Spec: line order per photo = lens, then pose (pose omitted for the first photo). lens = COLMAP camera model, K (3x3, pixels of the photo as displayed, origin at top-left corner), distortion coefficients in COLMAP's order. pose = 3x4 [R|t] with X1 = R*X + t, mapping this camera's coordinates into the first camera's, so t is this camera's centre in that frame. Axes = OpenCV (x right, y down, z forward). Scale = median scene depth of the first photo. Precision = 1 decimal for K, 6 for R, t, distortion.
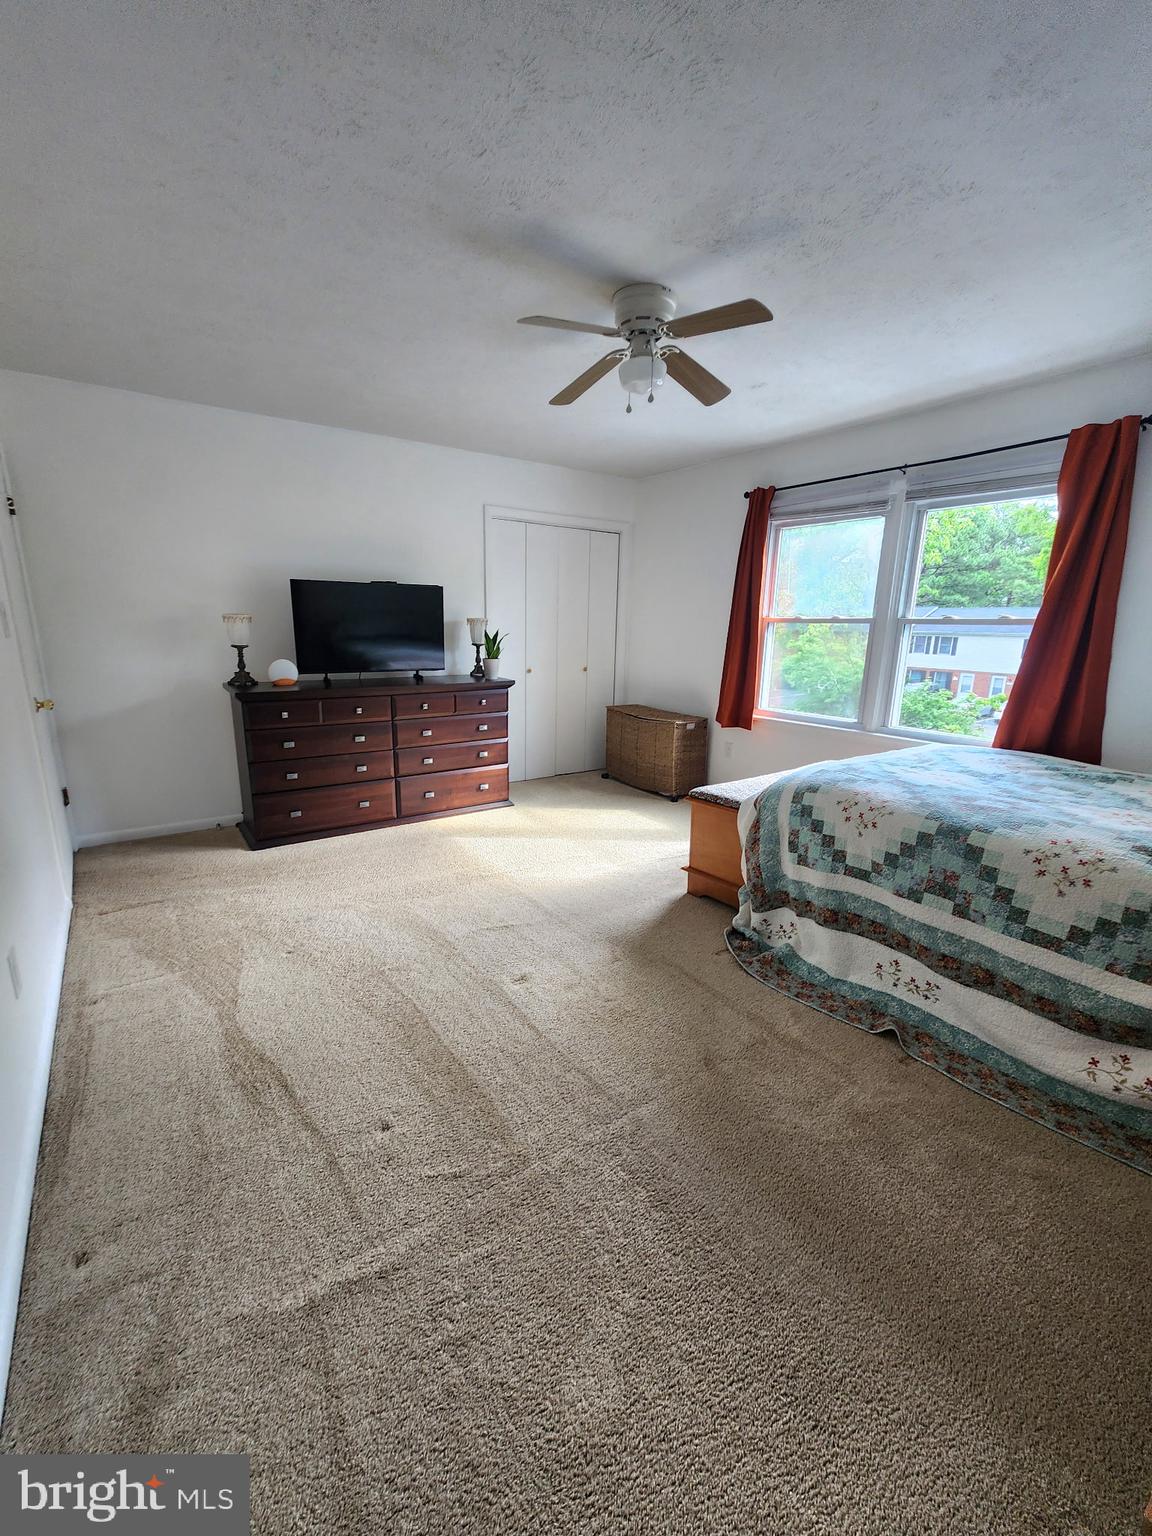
lens RADIAL K [[629.3, 0, 576.0], [0, 629.3, 768.0], [0, 0, 1]] dist [0.008817, 0.000282]
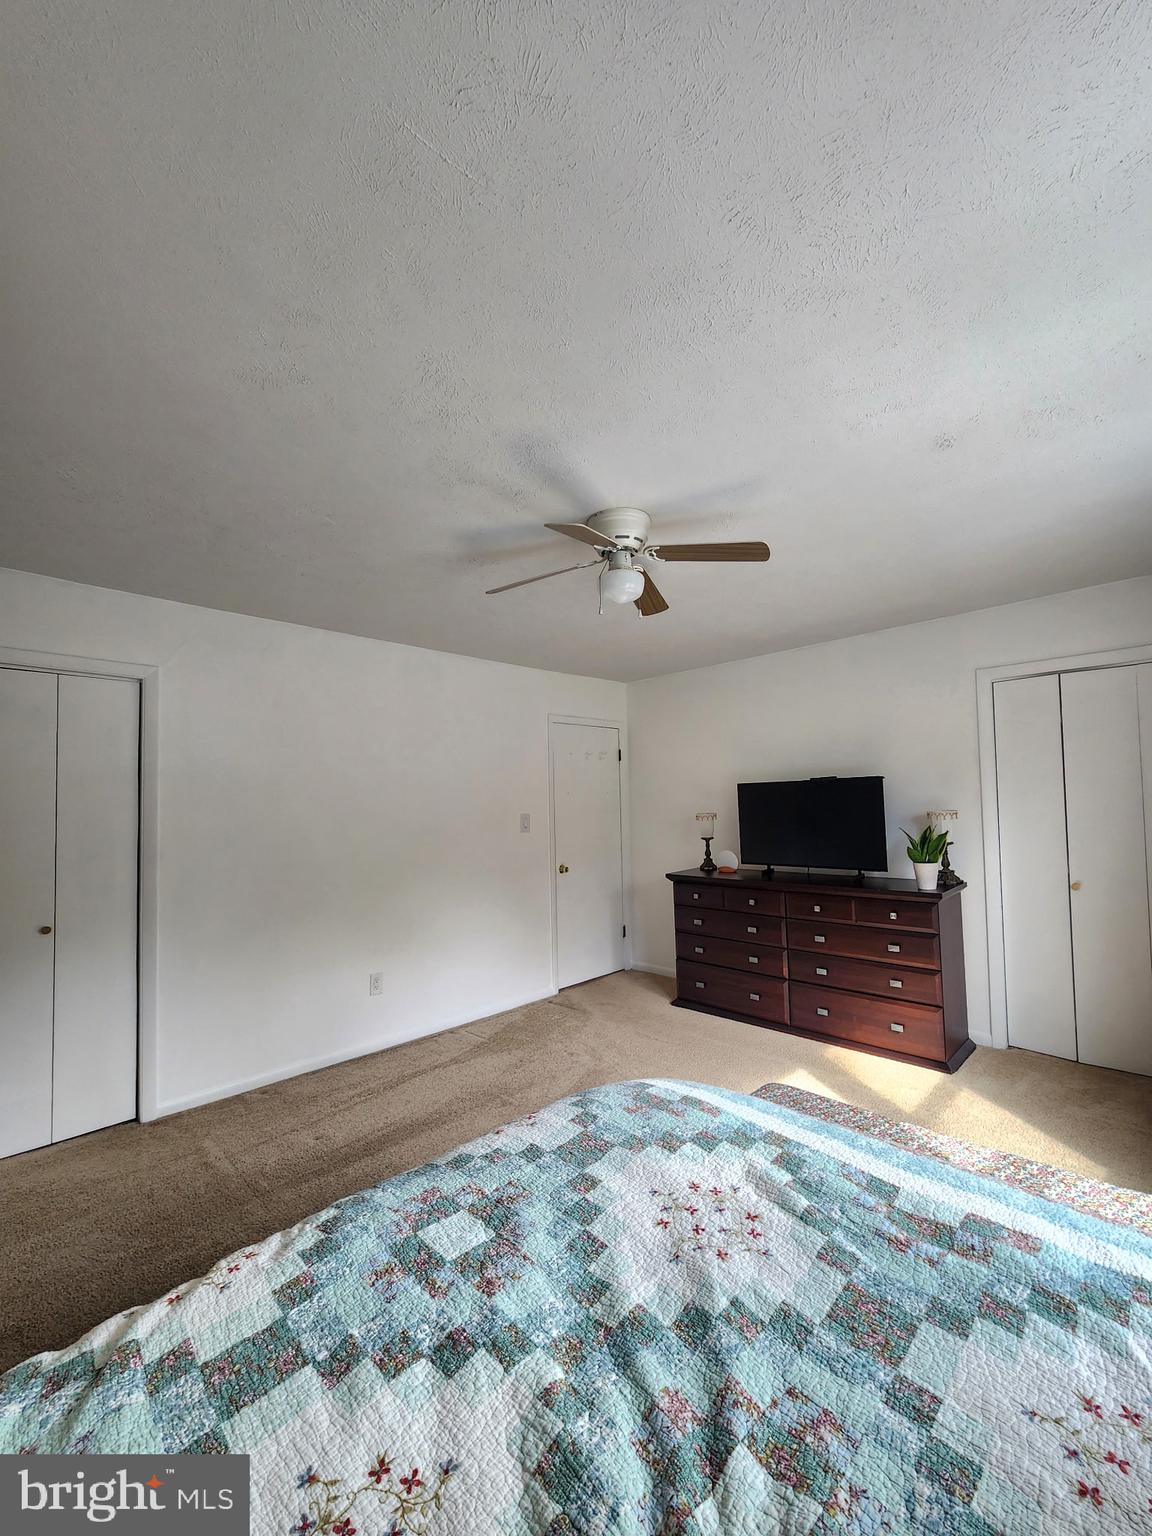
lens RADIAL K [[605.8, 0, 571.6], [0, 605.8, 780.2], [0, 0, 1]] dist [-0.000698, 0.000289]
pose [[0.163271, -0.078516, -0.983452, 0.603640], [-0.215414, 0.969939, -0.113200, -0.107744], [0.962777, 0.230332, 0.141450, 0.528290]]
